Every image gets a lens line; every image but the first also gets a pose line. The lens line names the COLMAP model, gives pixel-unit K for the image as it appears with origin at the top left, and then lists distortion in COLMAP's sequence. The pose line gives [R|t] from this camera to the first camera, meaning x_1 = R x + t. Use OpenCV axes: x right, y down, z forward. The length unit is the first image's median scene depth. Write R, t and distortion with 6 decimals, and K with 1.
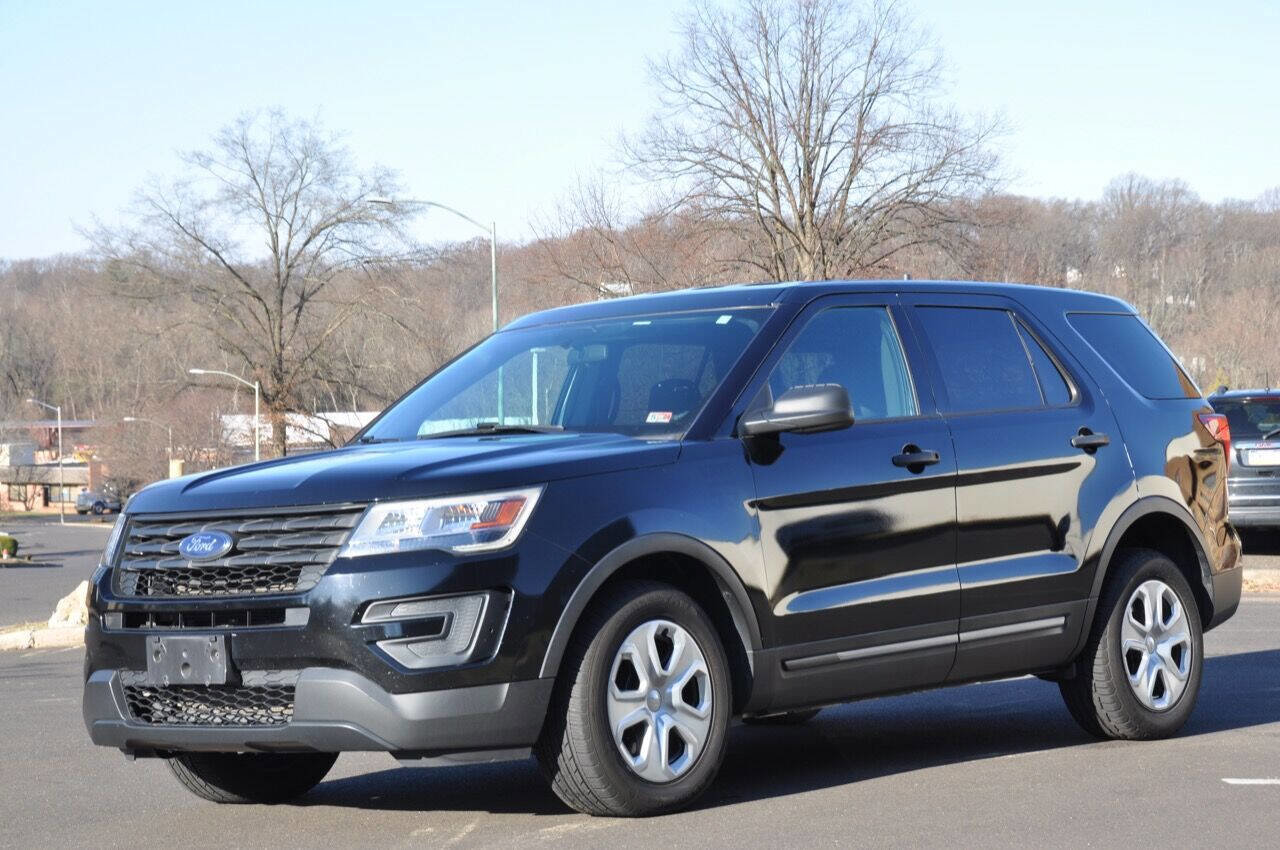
lens RADIAL K [[2726.5, 0, 644.5], [0, 2726.5, 434.1], [0, 0, 1]] dist [0.357107, 0.000000]
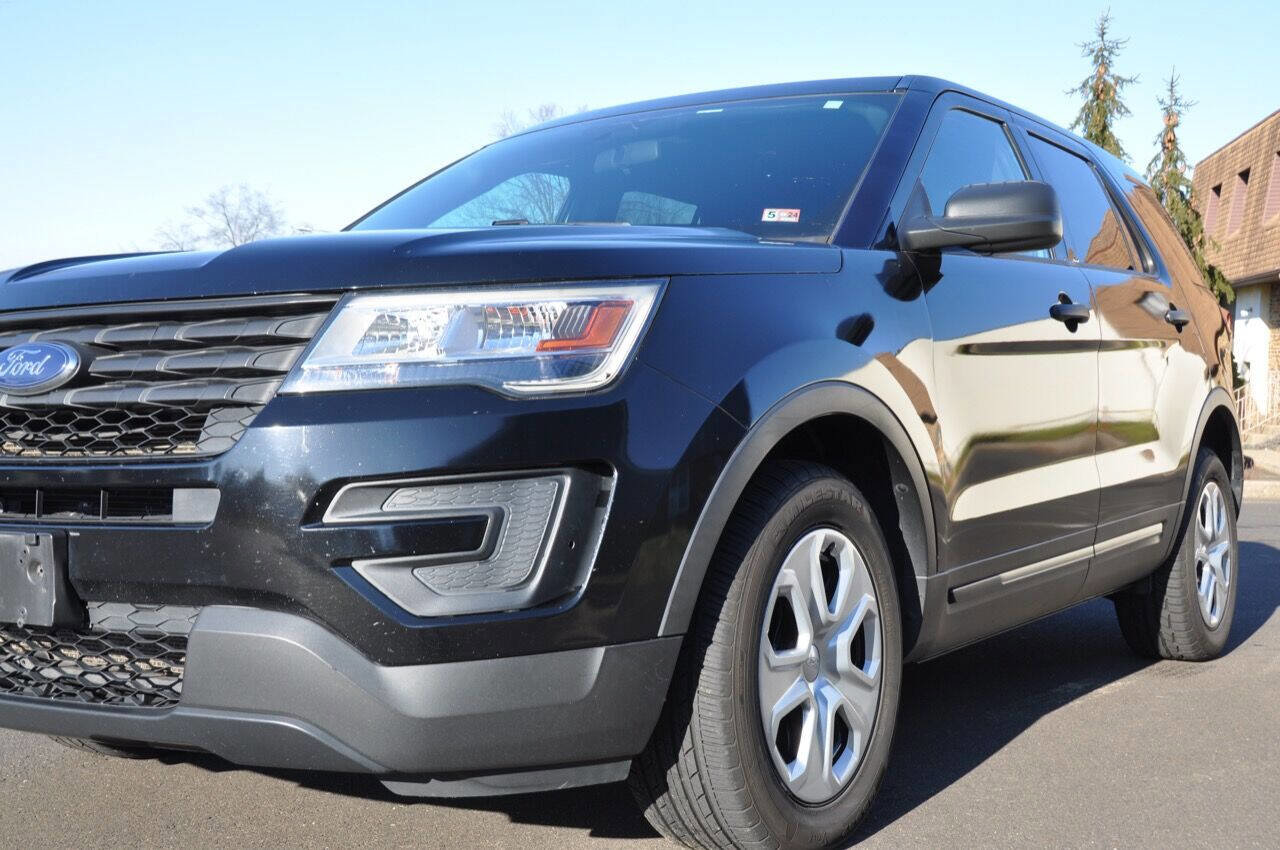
lens RADIAL K [[1531.9, 0, 637.5], [0, 1531.9, 432.6], [0, 0, 1]] dist [0.032406, 0.000000]
pose [[0.991742, 0.037410, 0.122675, -0.077449], [-0.040905, 0.998822, 0.026099, 0.040677], [-0.121554, -0.030901, 0.992104, 0.681711]]
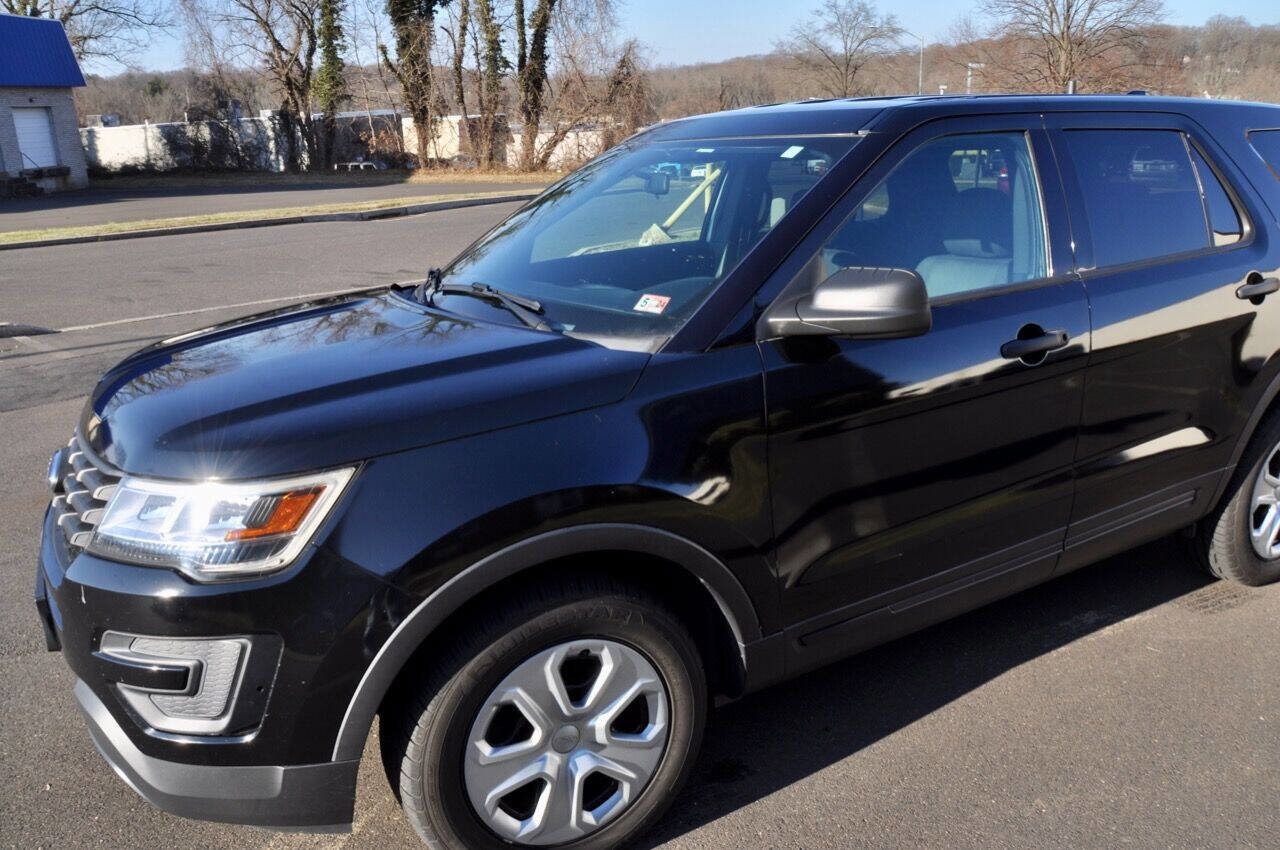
lens RADIAL K [[997.8, 0, 627.9], [0, 997.8, 438.1], [0, 0, 1]] dist [-0.105703, 0.070431]
pose [[0.942064, 0.105089, -0.318546, 0.094059], [-0.002695, 0.951997, 0.306095, -0.057417], [0.335422, -0.287503, 0.897125, 0.803446]]
